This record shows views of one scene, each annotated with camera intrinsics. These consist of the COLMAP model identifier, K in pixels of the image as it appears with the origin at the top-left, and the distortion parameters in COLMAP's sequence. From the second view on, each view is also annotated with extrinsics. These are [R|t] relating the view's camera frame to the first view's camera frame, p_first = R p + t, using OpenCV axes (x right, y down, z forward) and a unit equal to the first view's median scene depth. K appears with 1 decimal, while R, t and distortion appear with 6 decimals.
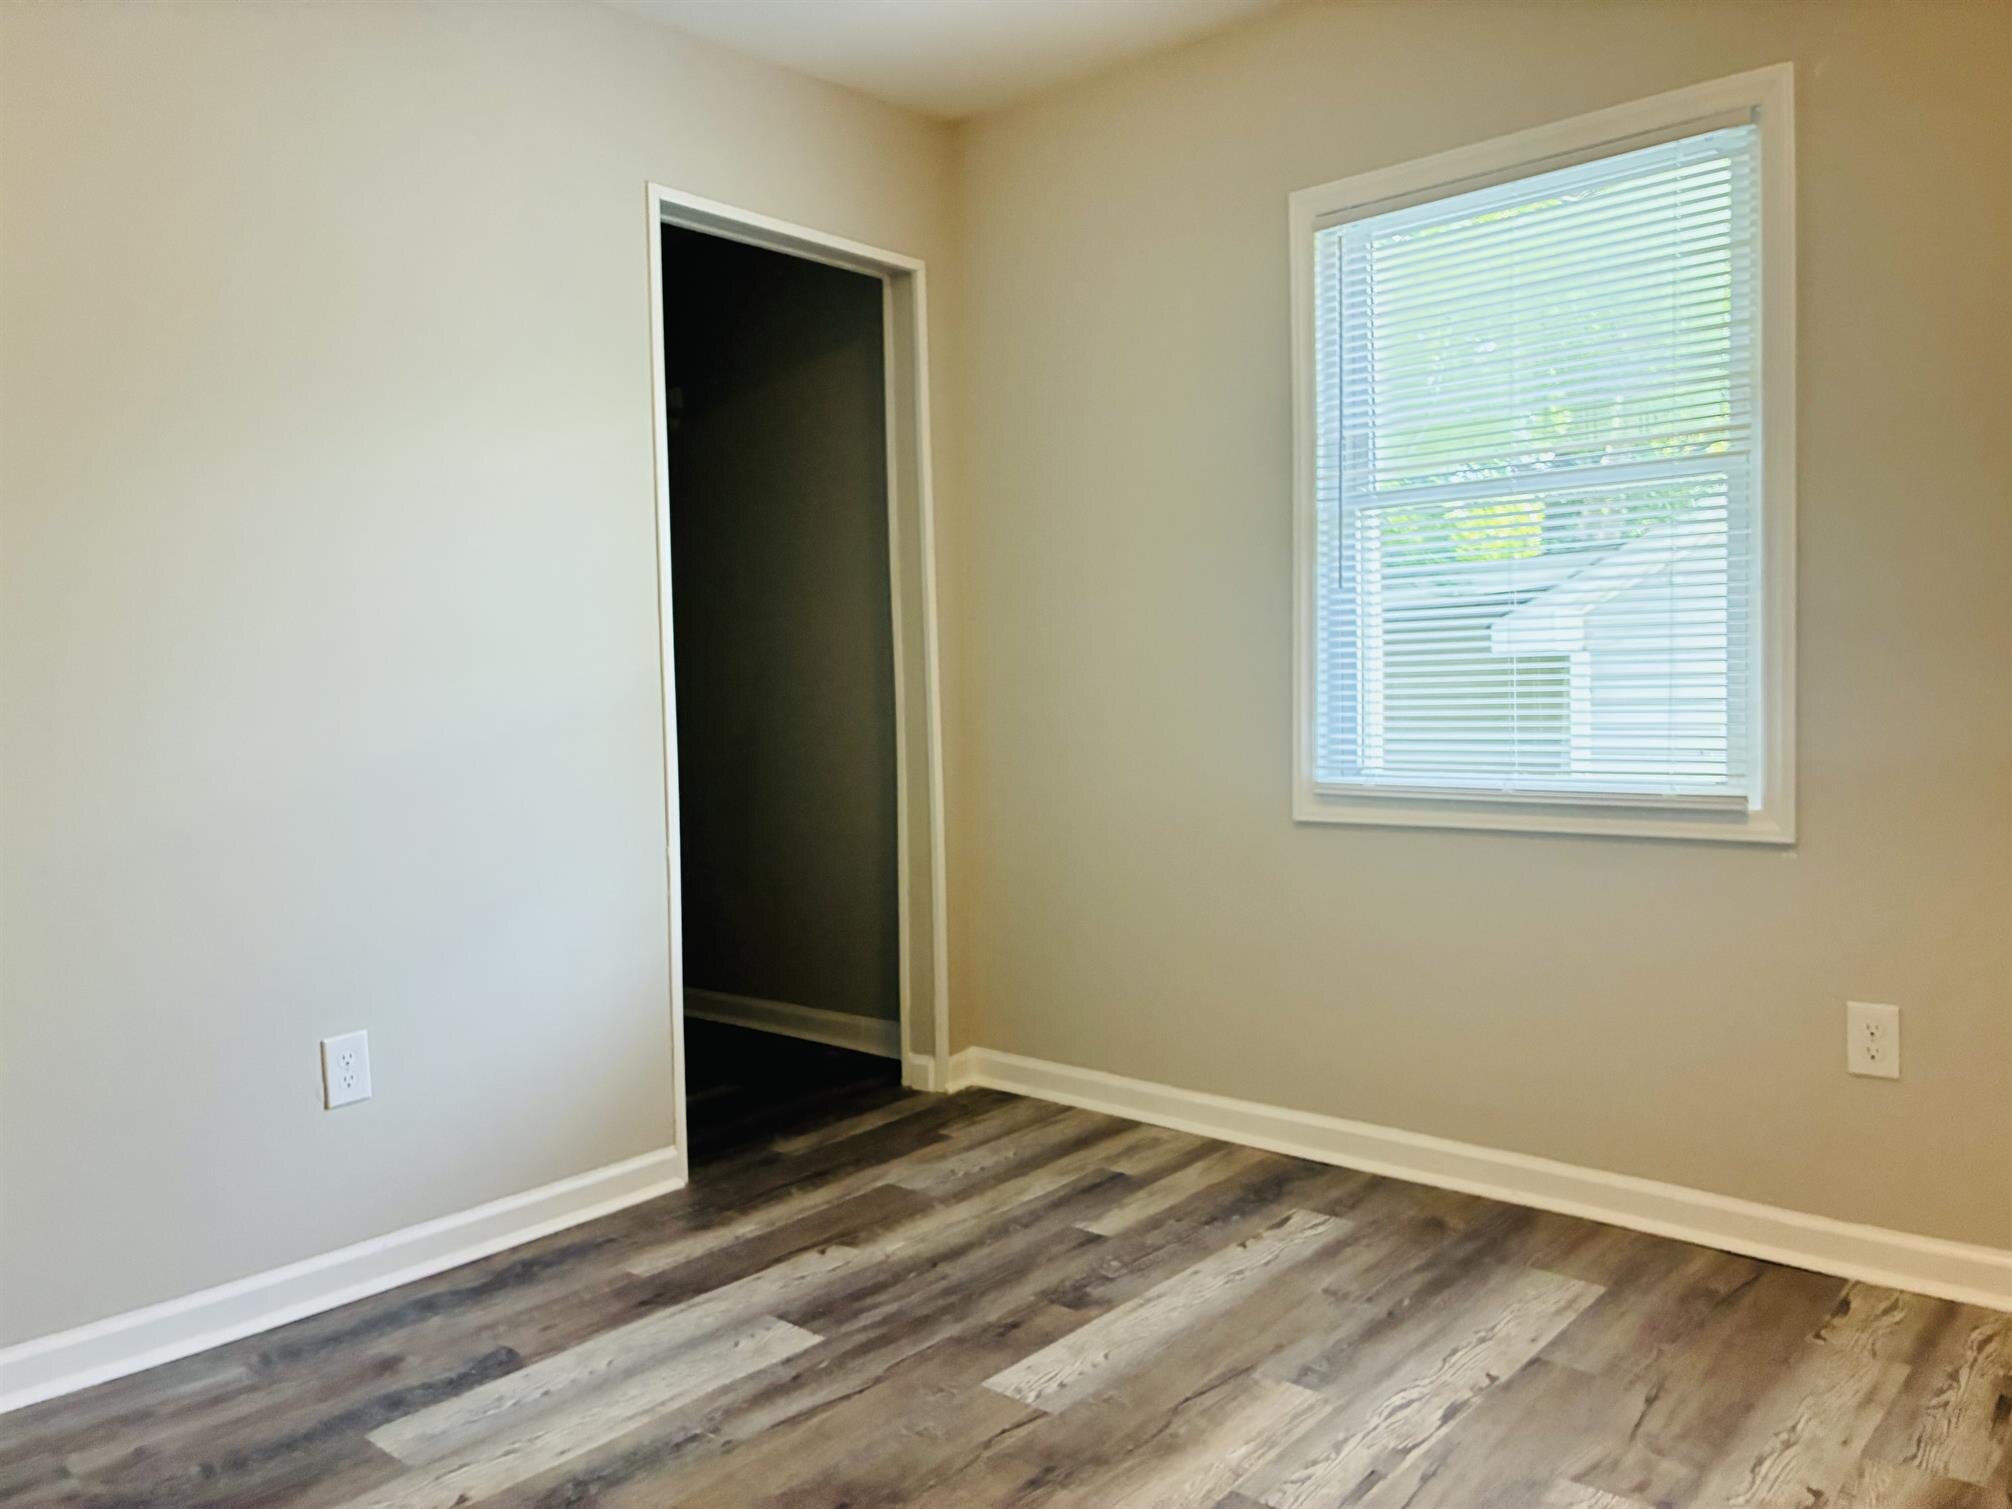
lens RADIAL K [[1525.3, 0, 993.2], [0, 1525.3, 745.7], [0, 0, 1]] dist [0.042788, -0.052004]
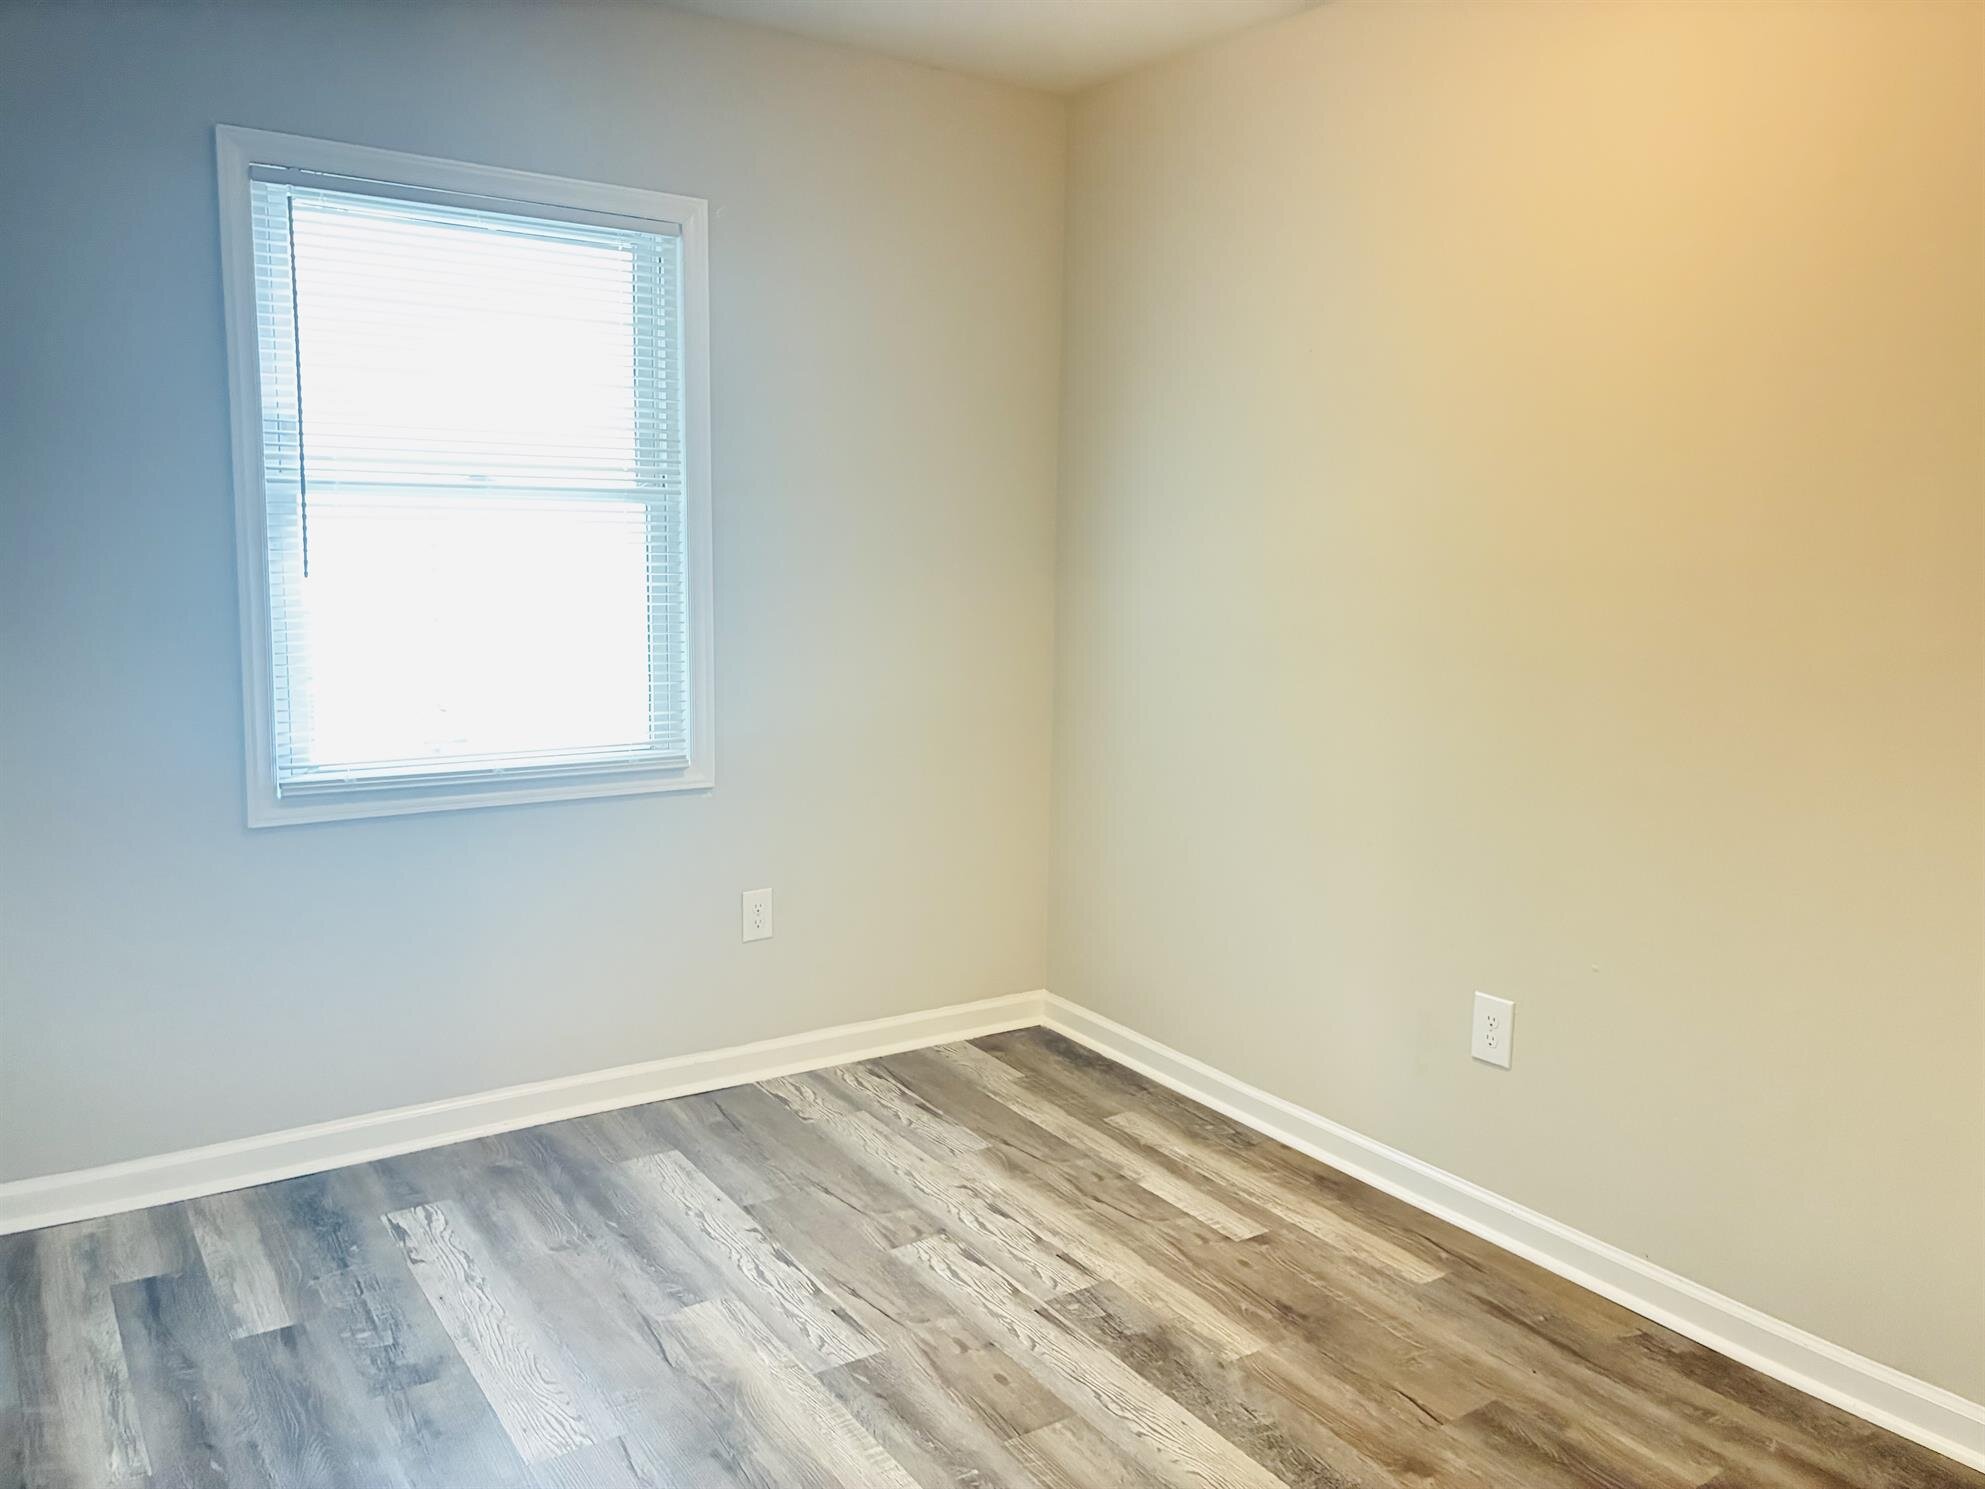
lens RADIAL K [[1504.8, 0, 973.2], [0, 1504.8, 737.7], [0, 0, 1]] dist [0.042788, -0.052004]
pose [[0.242021, -0.092692, 0.965833, -0.703321], [0.023299, 0.995695, 0.089720, -0.093016], [-0.969991, 0.000789, 0.243138, 0.445509]]
